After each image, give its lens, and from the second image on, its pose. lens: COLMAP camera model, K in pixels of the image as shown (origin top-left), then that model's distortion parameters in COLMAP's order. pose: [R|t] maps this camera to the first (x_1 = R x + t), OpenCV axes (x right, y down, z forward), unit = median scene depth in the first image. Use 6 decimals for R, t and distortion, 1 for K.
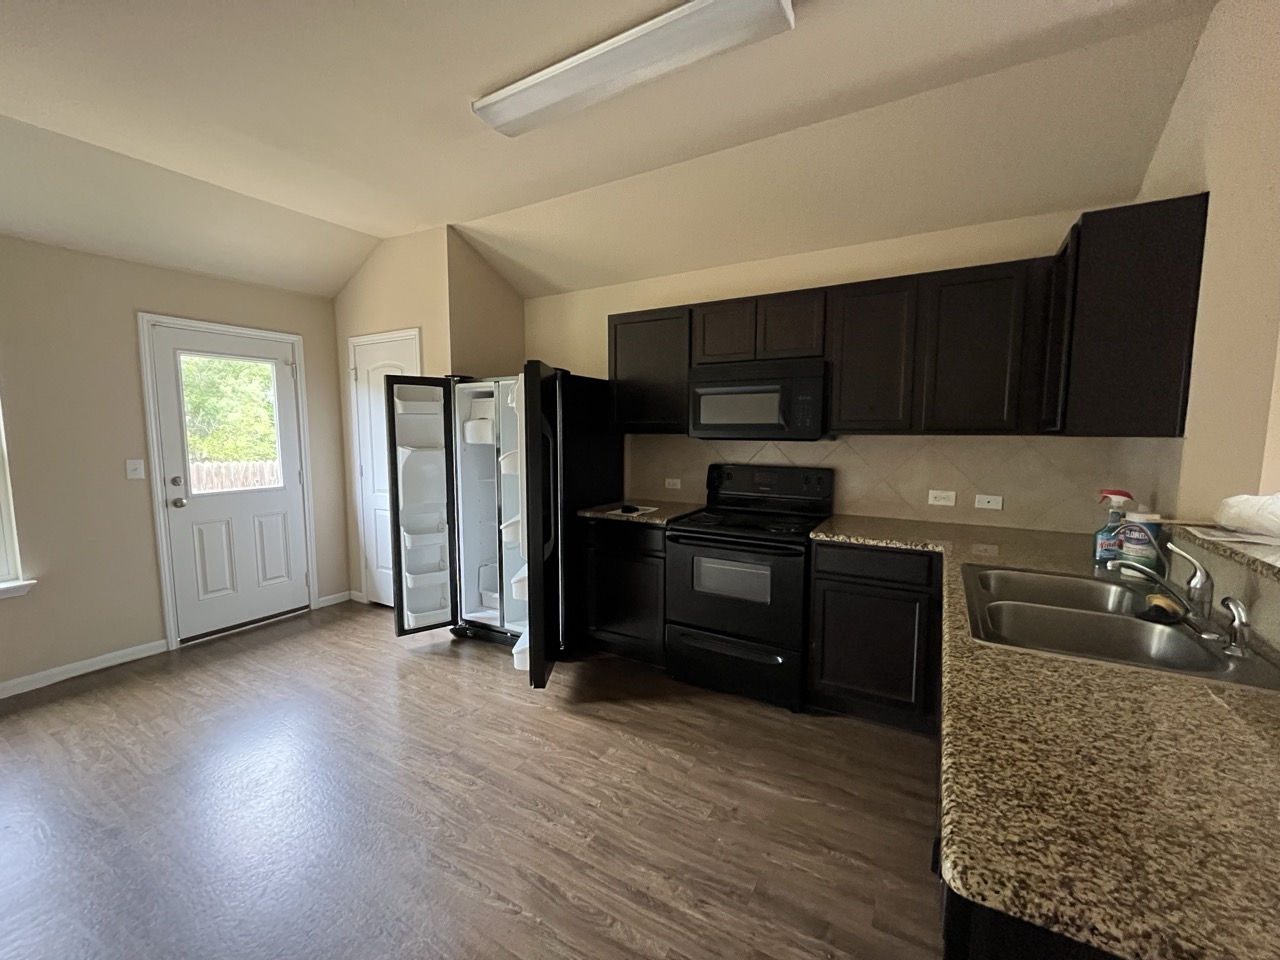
lens RADIAL K [[518.0, 0, 640.0], [0, 518.0, 480.0], [0, 0, 1]] dist [0.000206, -0.000104]
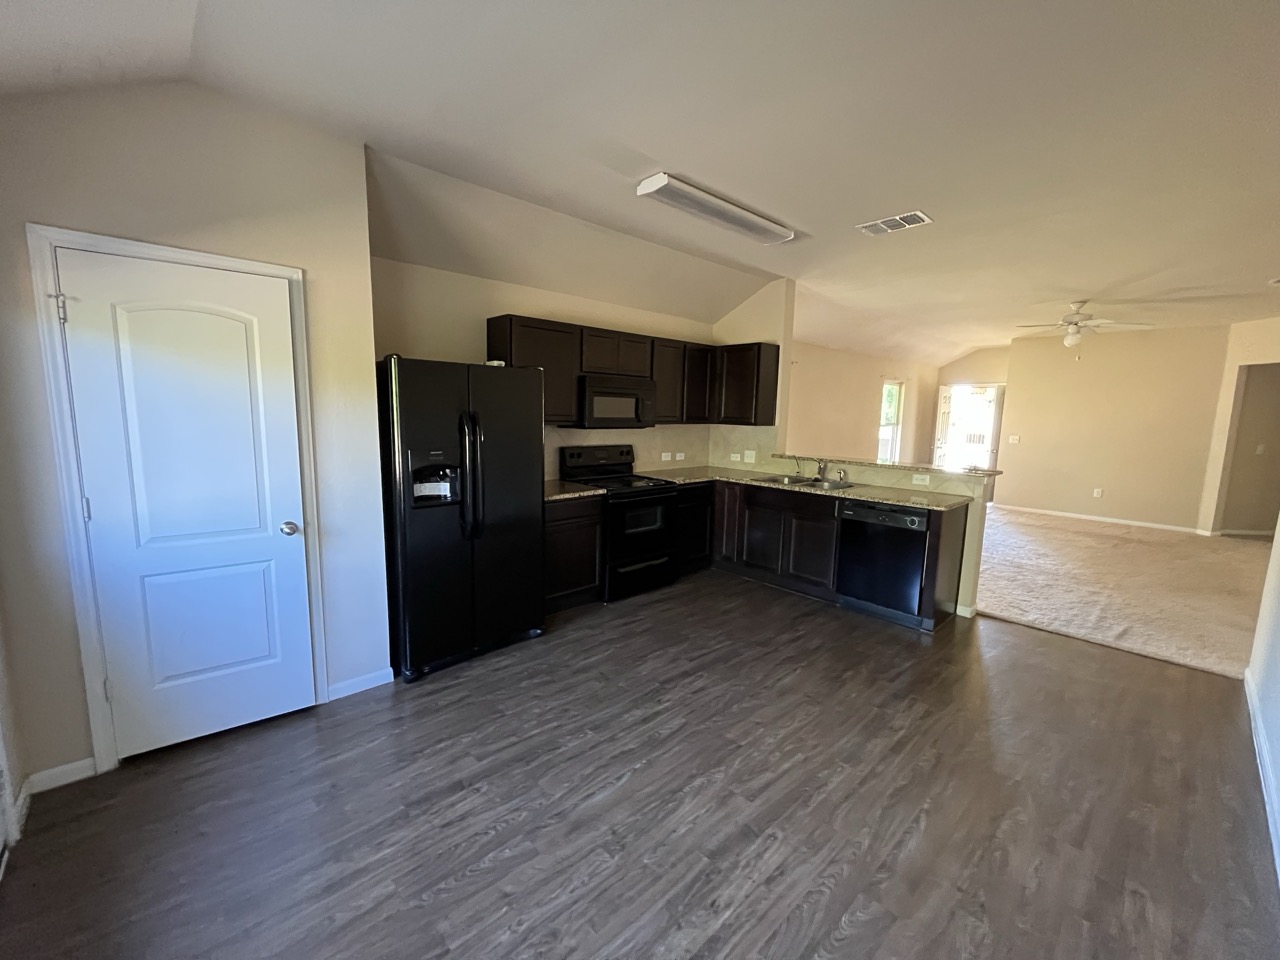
lens RADIAL K [[518.0, 0, 640.0], [0, 518.0, 480.0], [0, 0, 1]] dist [0.000206, -0.000104]
pose [[0.294647, -0.121127, 0.947898, -1.326705], [0.071865, 0.991934, 0.104416, -0.091026], [-0.952900, 0.037355, 0.300975, 0.563276]]
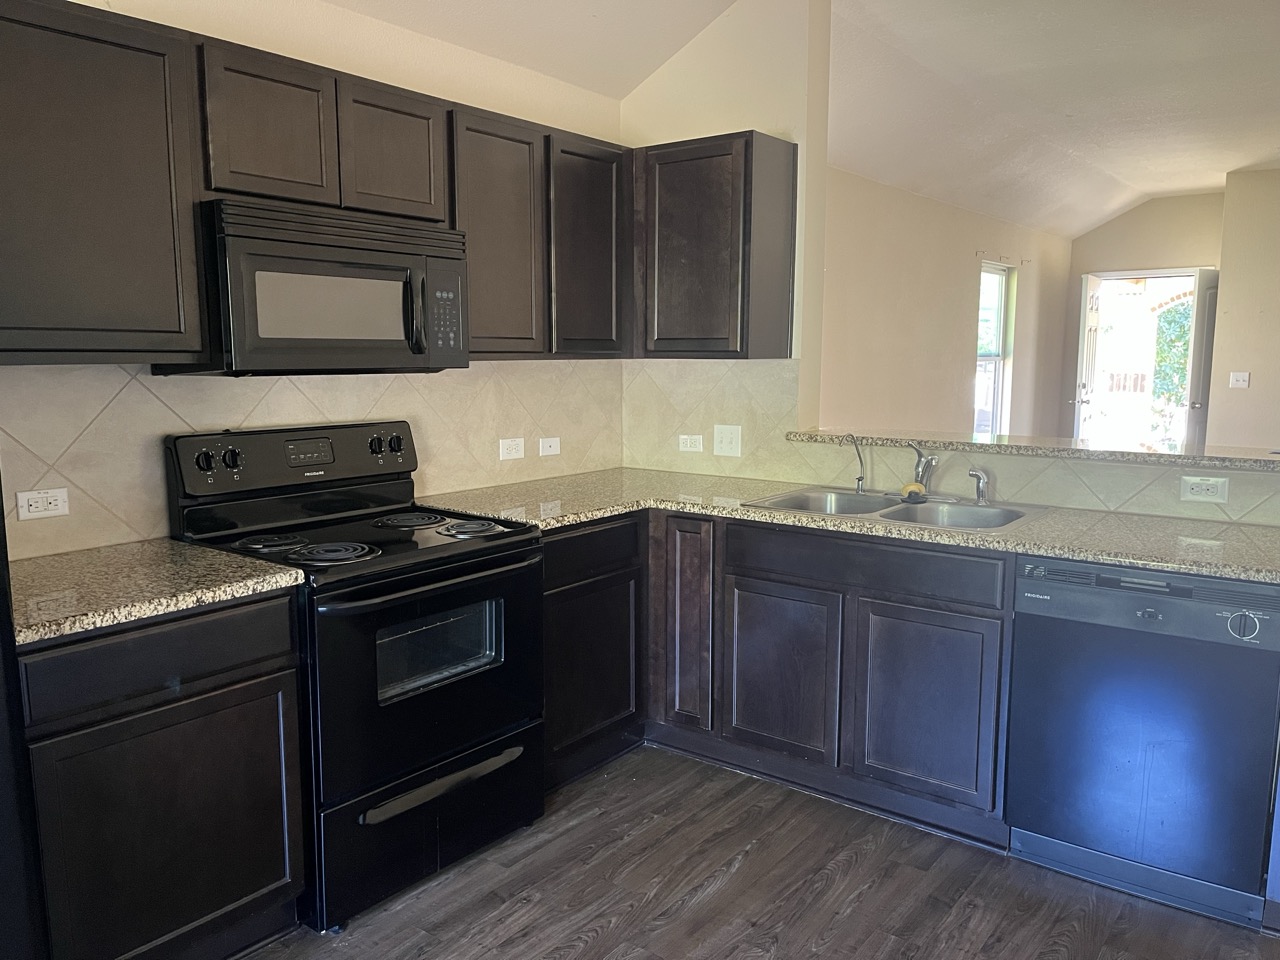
lens RADIAL K [[967.0, 0, 640.0], [0, 967.0, 480.0], [0, 0, 1]] dist [0.060462, 0.001079]
pose [[0.135548, -0.131566, 0.981996, -0.742612], [0.097075, 0.988139, 0.118990, -0.068078], [-0.986004, 0.079198, 0.146712, 0.680536]]
